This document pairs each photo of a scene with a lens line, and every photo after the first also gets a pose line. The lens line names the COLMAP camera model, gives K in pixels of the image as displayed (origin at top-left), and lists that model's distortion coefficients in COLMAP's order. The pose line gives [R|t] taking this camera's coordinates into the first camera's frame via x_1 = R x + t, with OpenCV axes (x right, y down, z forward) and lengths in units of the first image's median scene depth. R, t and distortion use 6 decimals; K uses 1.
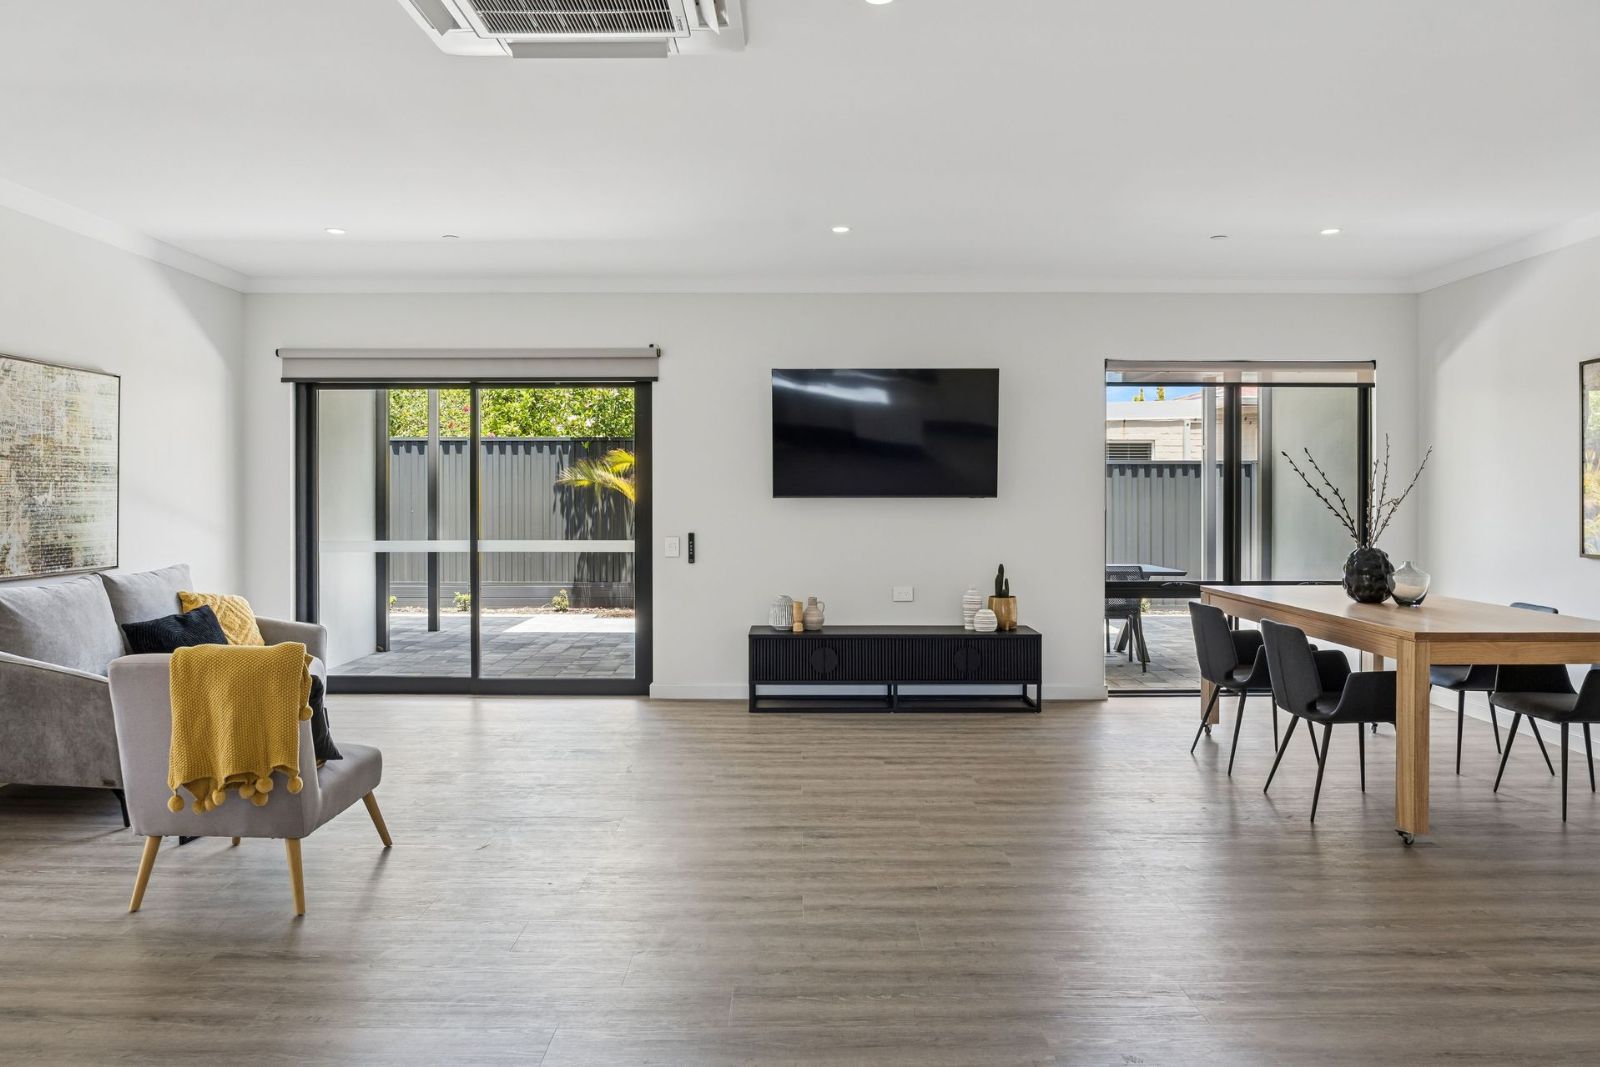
lens RADIAL K [[1093.8, 0, 791.7], [0, 1093.8, 494.4], [0, 0, 1]] dist [-0.018061, -0.000876]
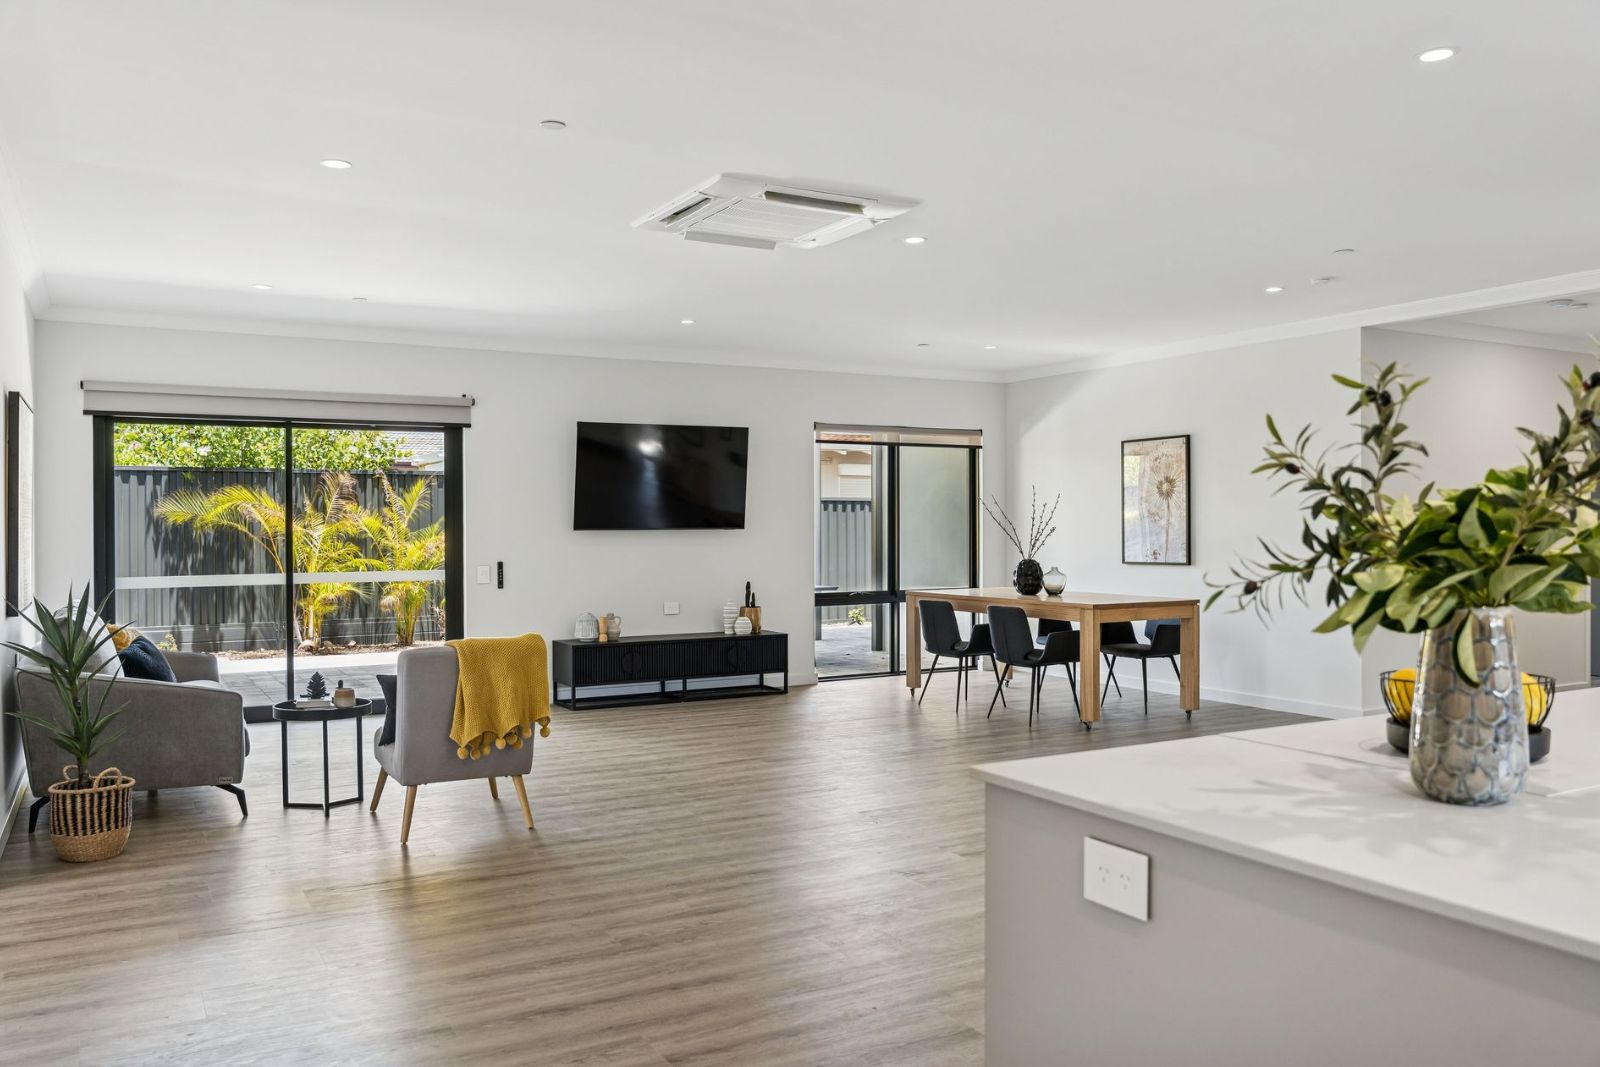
lens RADIAL K [[1232.4, 0, 796.1], [0, 1232.4, 538.5], [0, 0, 1]] dist [0.002355, -0.000619]
pose [[0.871760, -0.009914, 0.489833, -0.469356], [0.005410, 0.999929, 0.010609, -0.001041], [-0.489903, -0.006599, 0.871752, -0.280937]]
